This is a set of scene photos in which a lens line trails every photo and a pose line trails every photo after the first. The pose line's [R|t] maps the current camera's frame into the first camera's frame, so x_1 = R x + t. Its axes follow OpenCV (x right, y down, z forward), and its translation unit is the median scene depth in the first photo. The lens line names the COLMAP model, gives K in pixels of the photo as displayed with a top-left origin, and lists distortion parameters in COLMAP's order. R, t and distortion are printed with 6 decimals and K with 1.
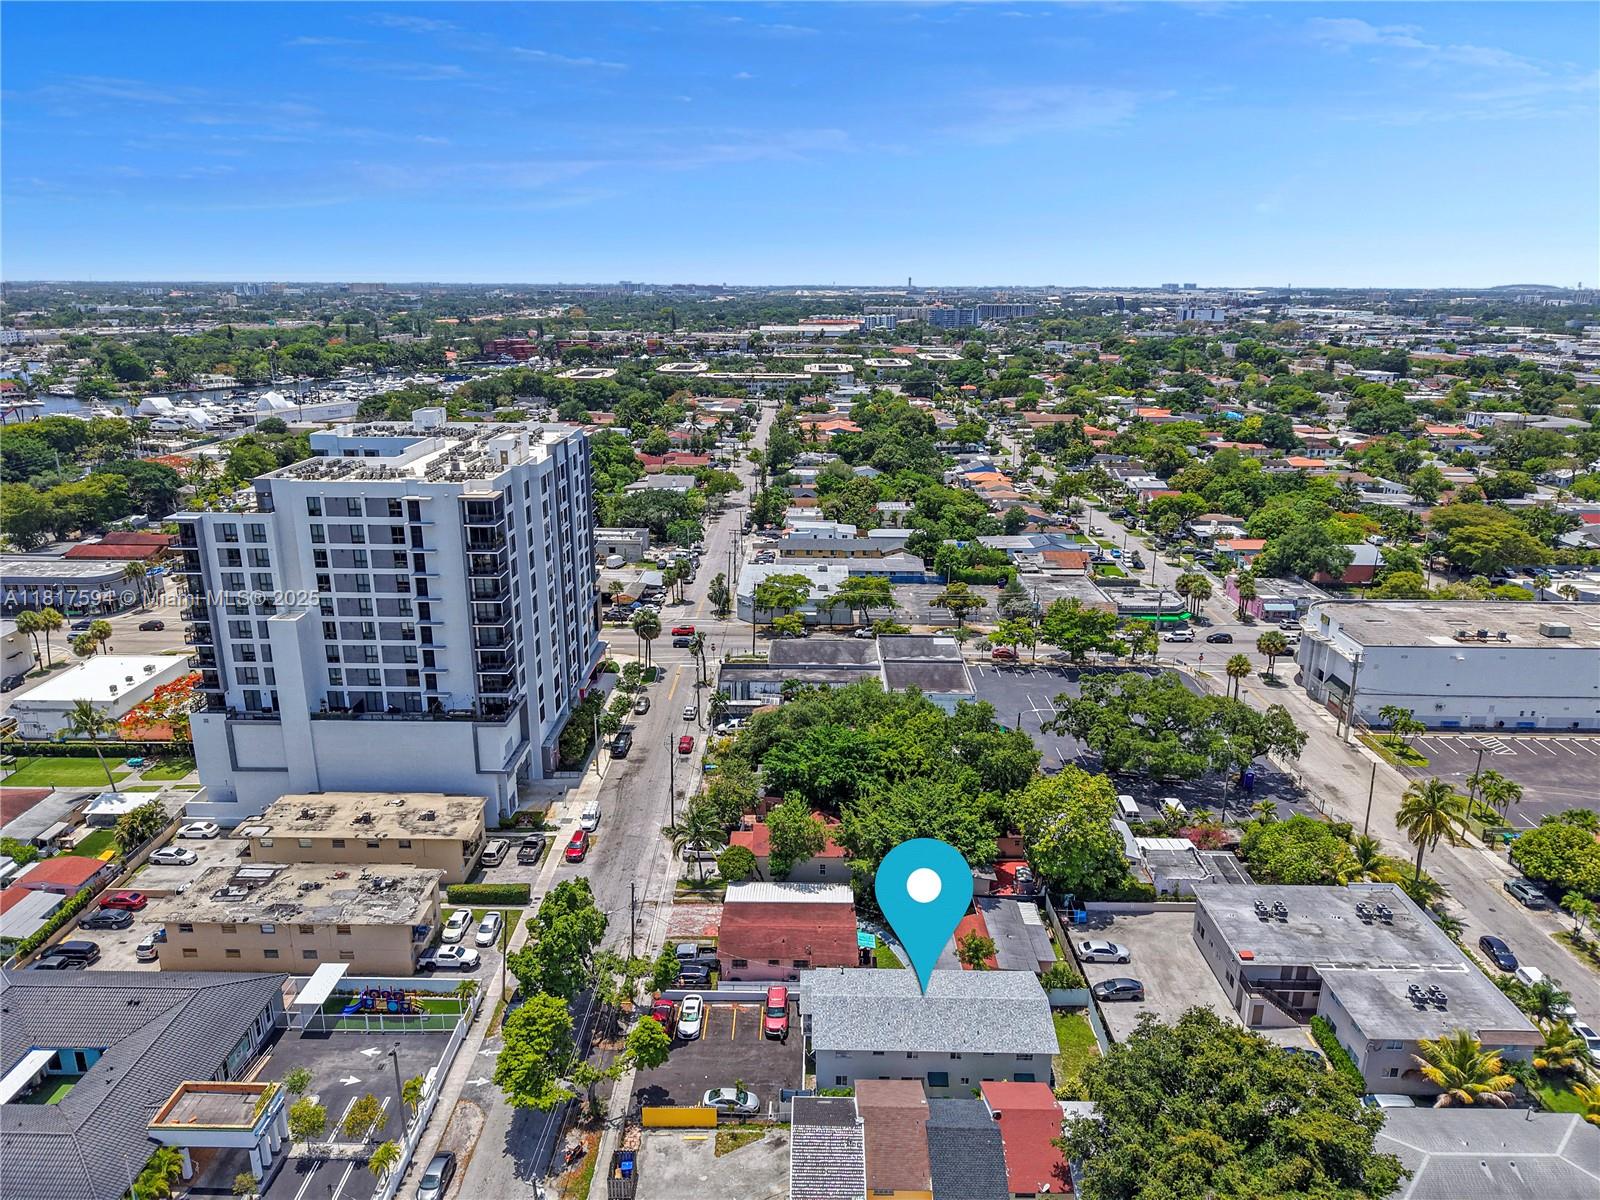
lens RADIAL K [[1080.4, 0, 800.0], [0, 1080.4, 600.0], [0, 0, 1]] dist [0.123740, -0.277611]
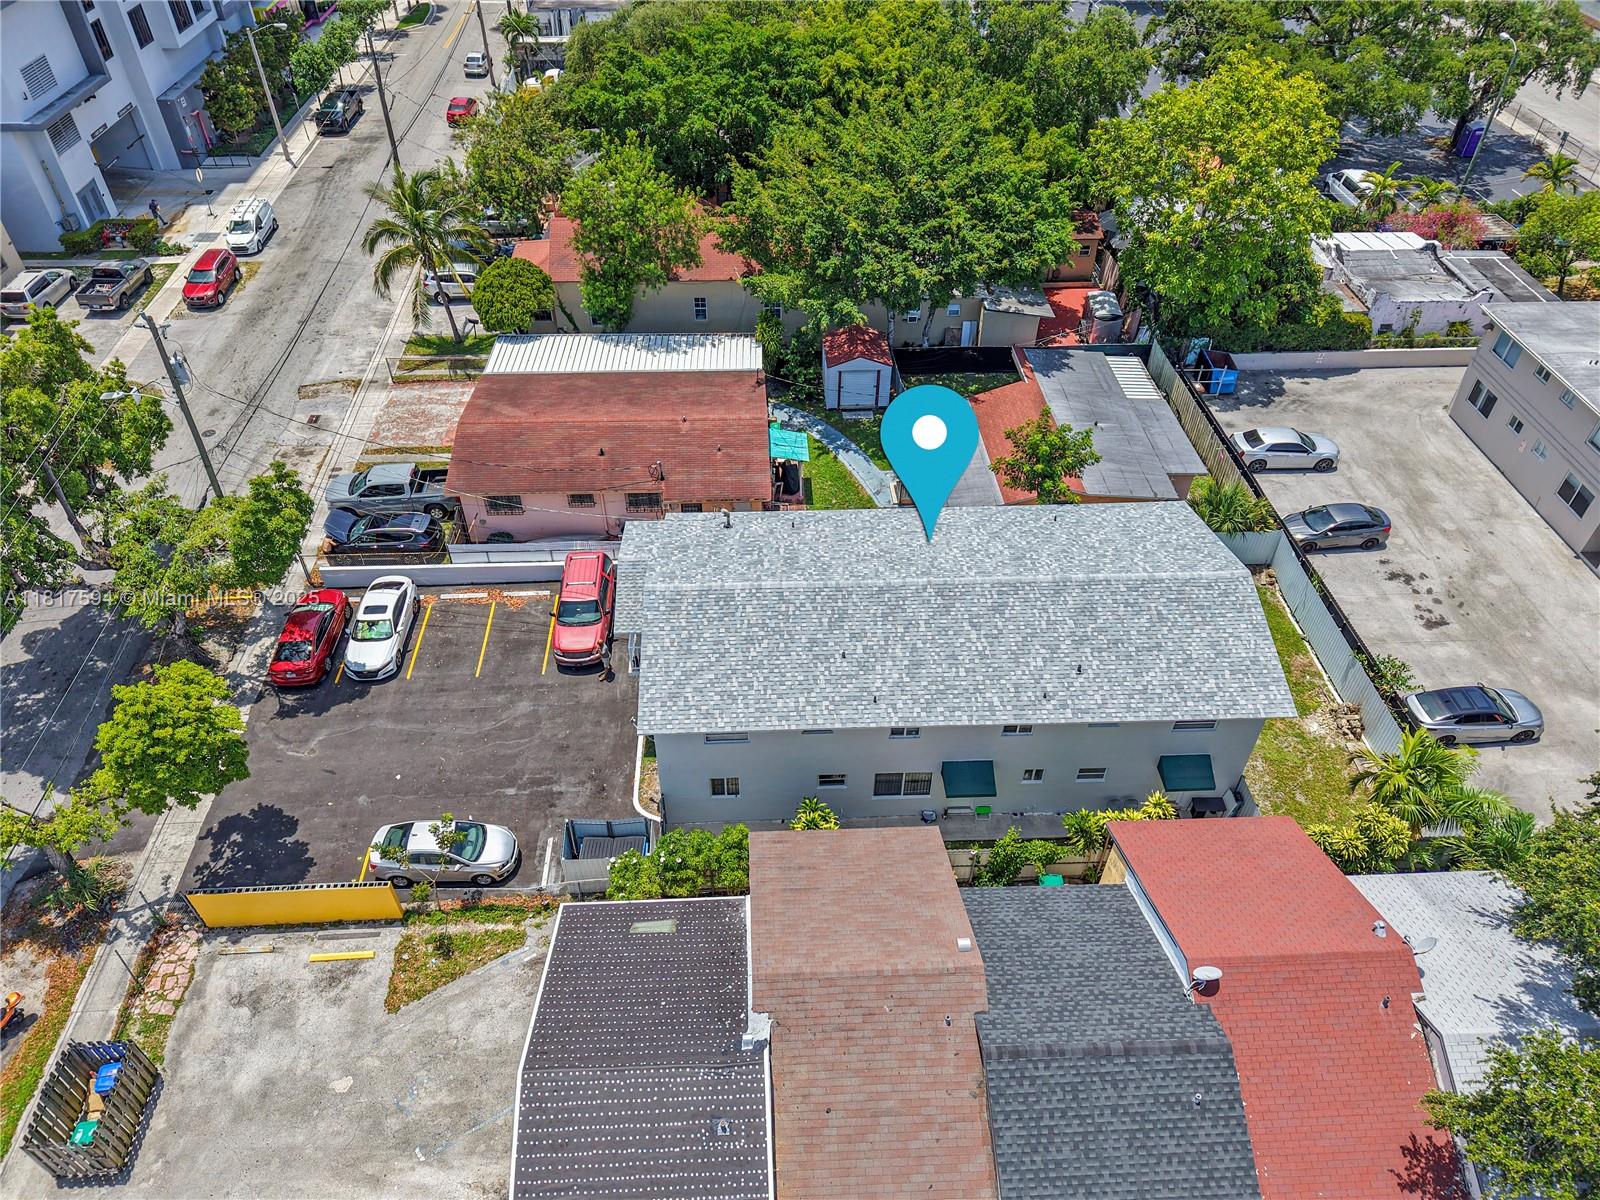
lens RADIAL K [[1107.8, 0, 800.0], [0, 1107.8, 600.0], [0, 0, 1]] dist [0.037547, -0.049615]
pose [[0.997992, -0.038762, 0.050087, 0.037053], [0.013534, 0.903093, 0.429232, 0.160638], [-0.061871, -0.427692, 0.901805, 0.518588]]
